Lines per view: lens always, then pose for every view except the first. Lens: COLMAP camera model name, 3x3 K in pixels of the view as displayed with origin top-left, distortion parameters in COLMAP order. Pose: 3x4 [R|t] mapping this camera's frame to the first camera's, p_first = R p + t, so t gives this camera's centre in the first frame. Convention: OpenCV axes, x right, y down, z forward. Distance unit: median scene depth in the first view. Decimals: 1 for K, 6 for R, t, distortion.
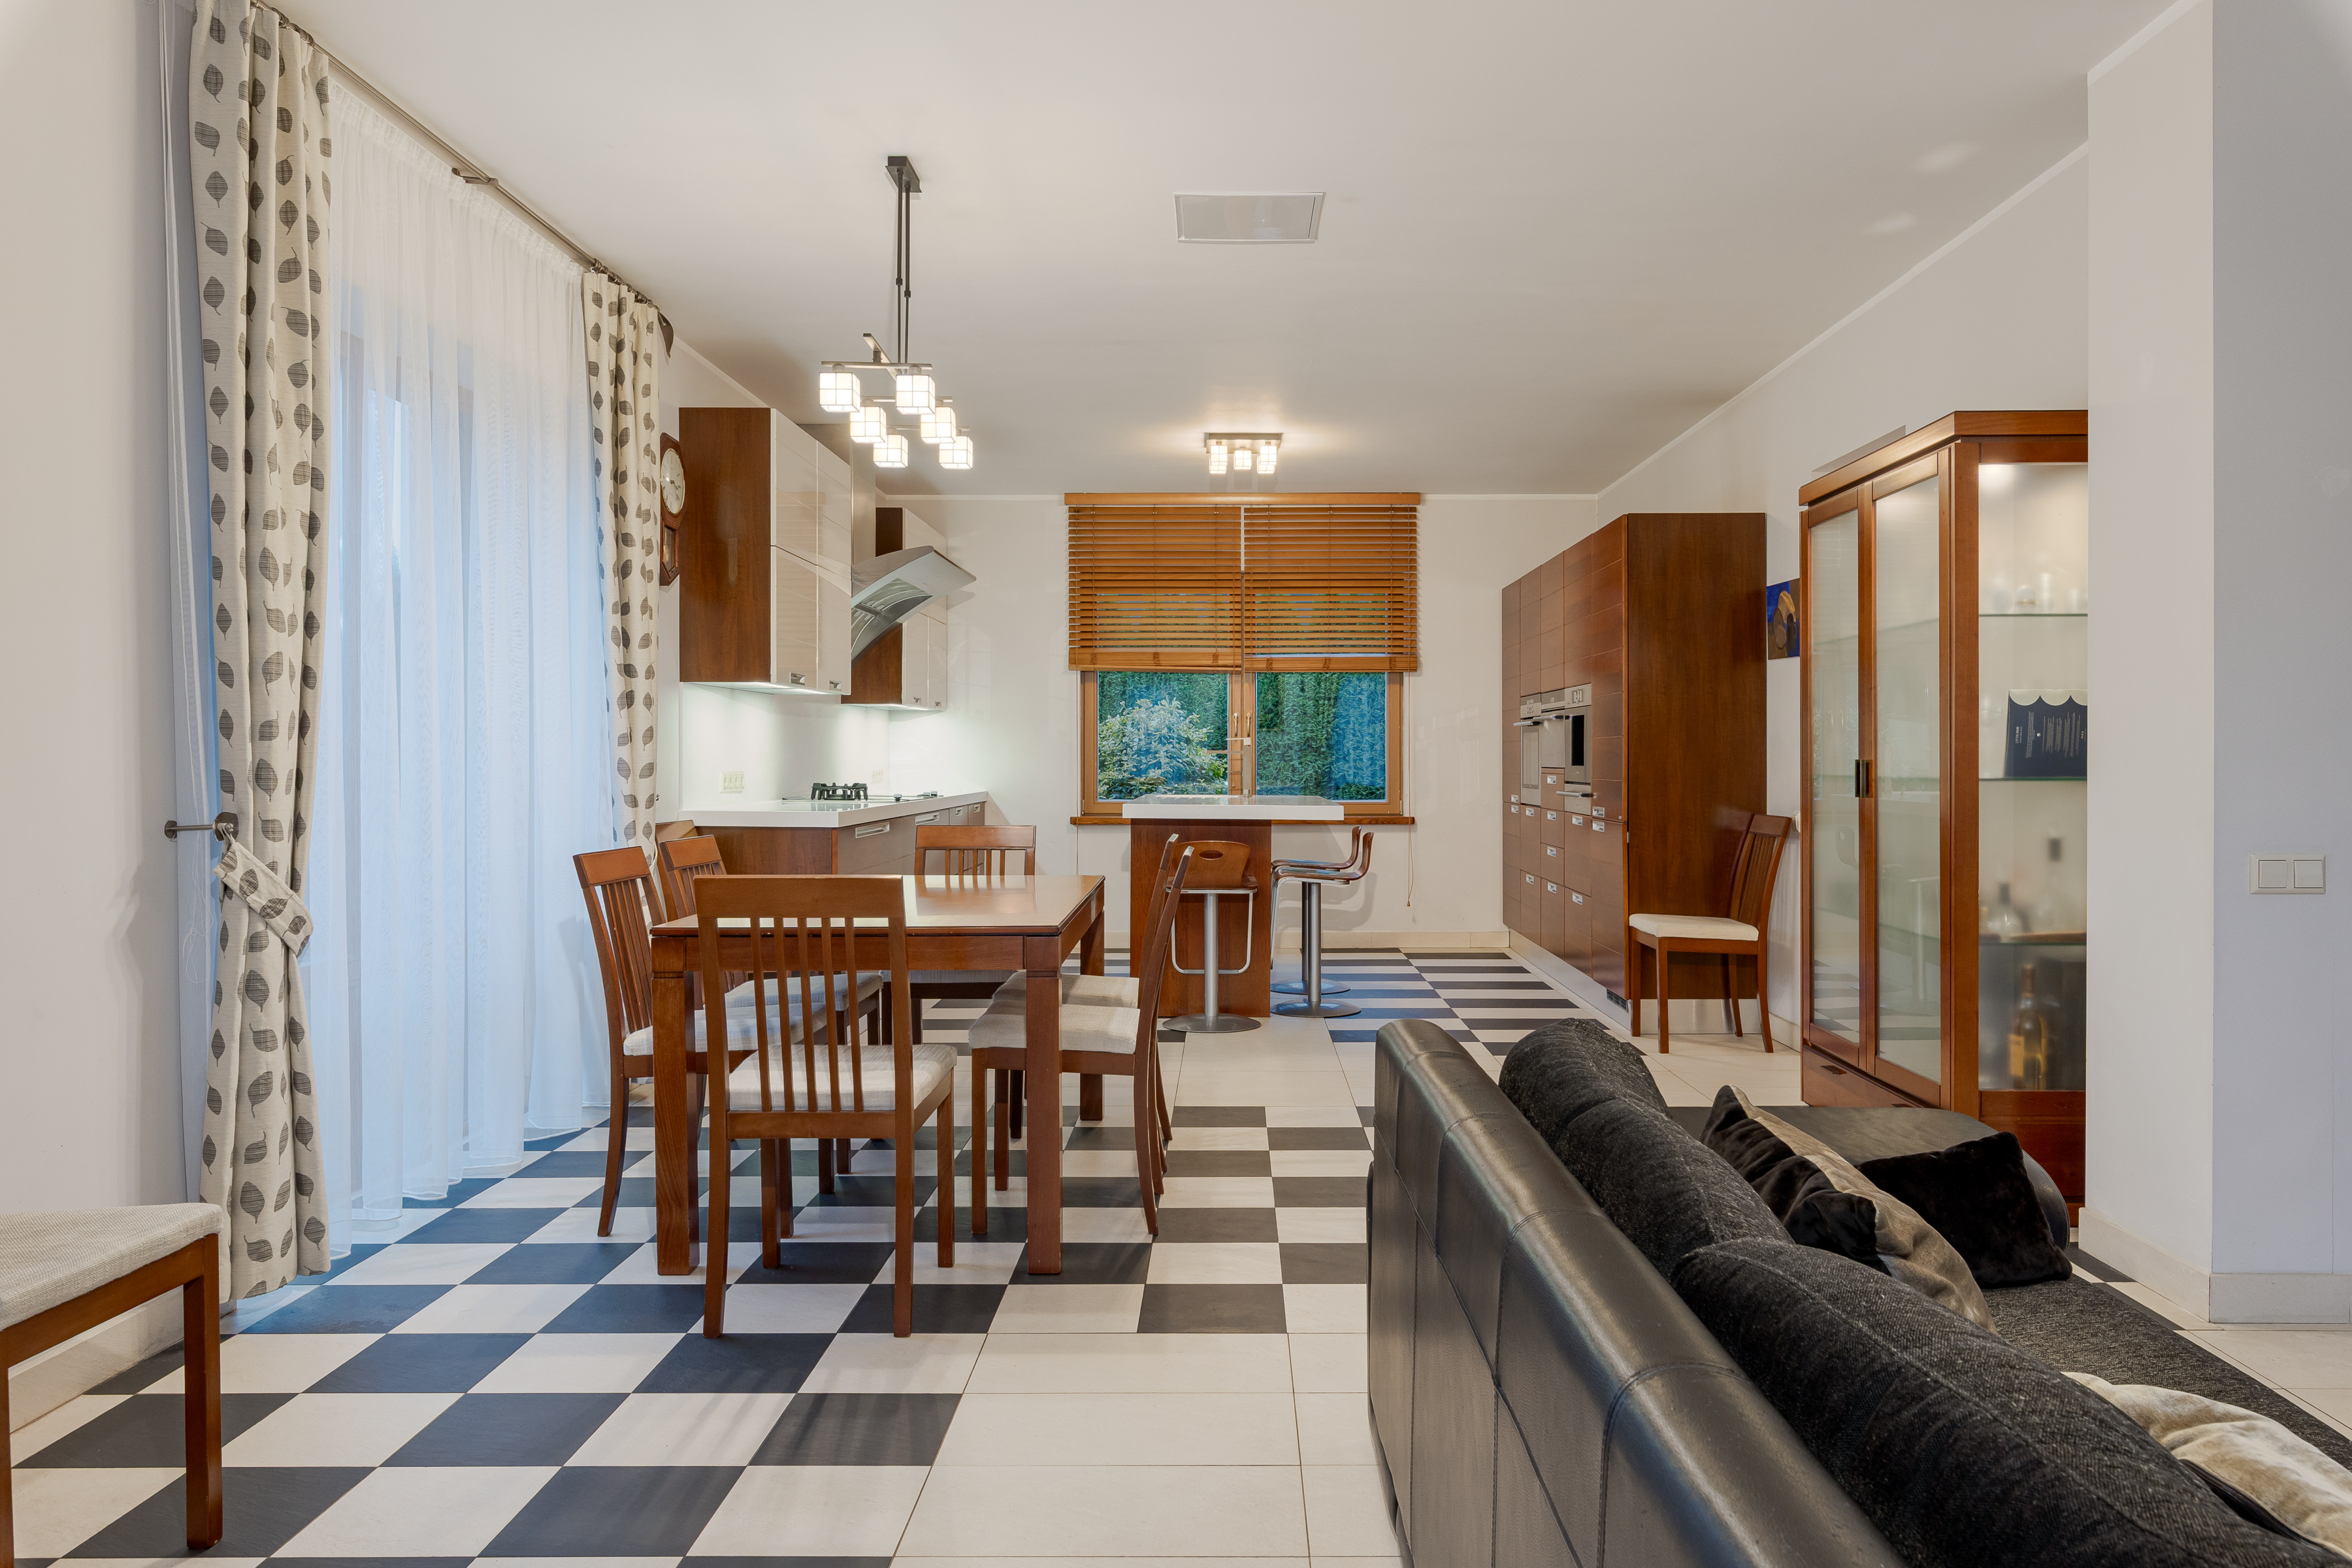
lens RADIAL K [[1631.0, 0, 1229.9], [0, 1631.0, 801.9], [0, 0, 1]] dist [-0.016691, -0.003086]
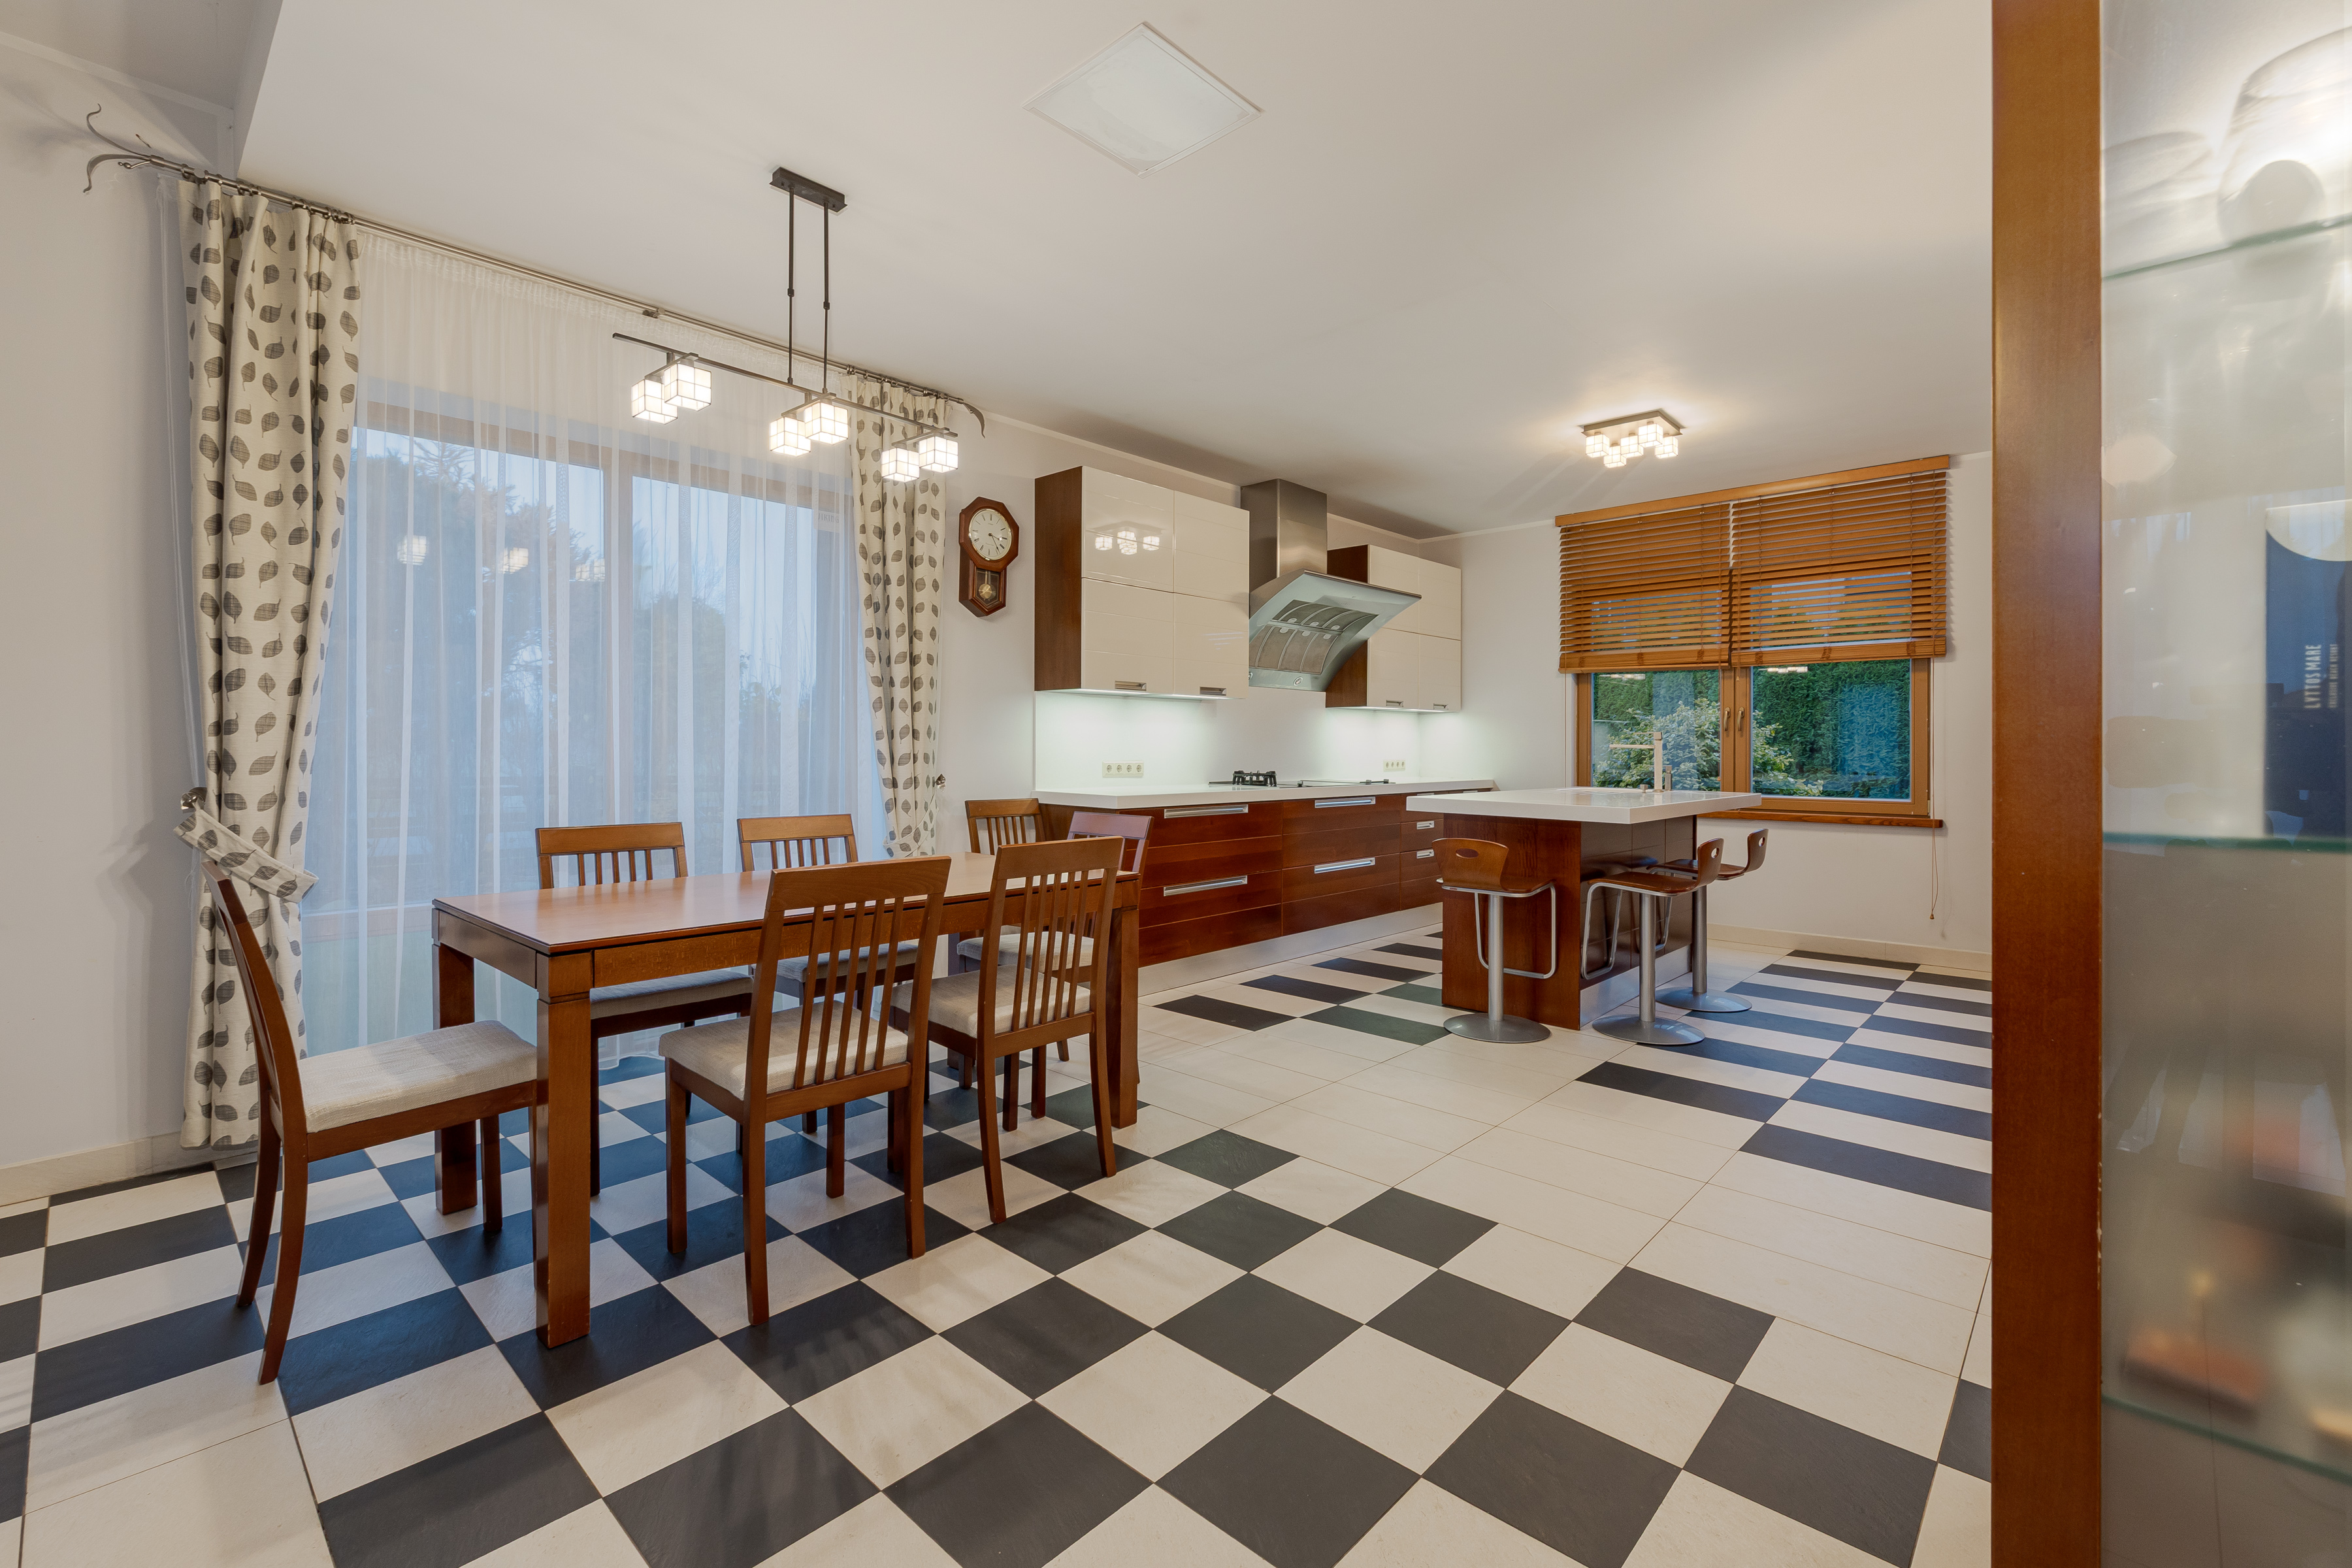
lens RADIAL K [[1017.3, 0, 1185.7], [0, 1017.3, 756.7], [0, 0, 1]] dist [0.001131, -0.000763]
pose [[0.730781, 0.008603, -0.682557, 0.225598], [-0.022596, 0.999677, -0.011593, -0.011175], [0.682237, 0.023895, 0.730740, 0.369461]]
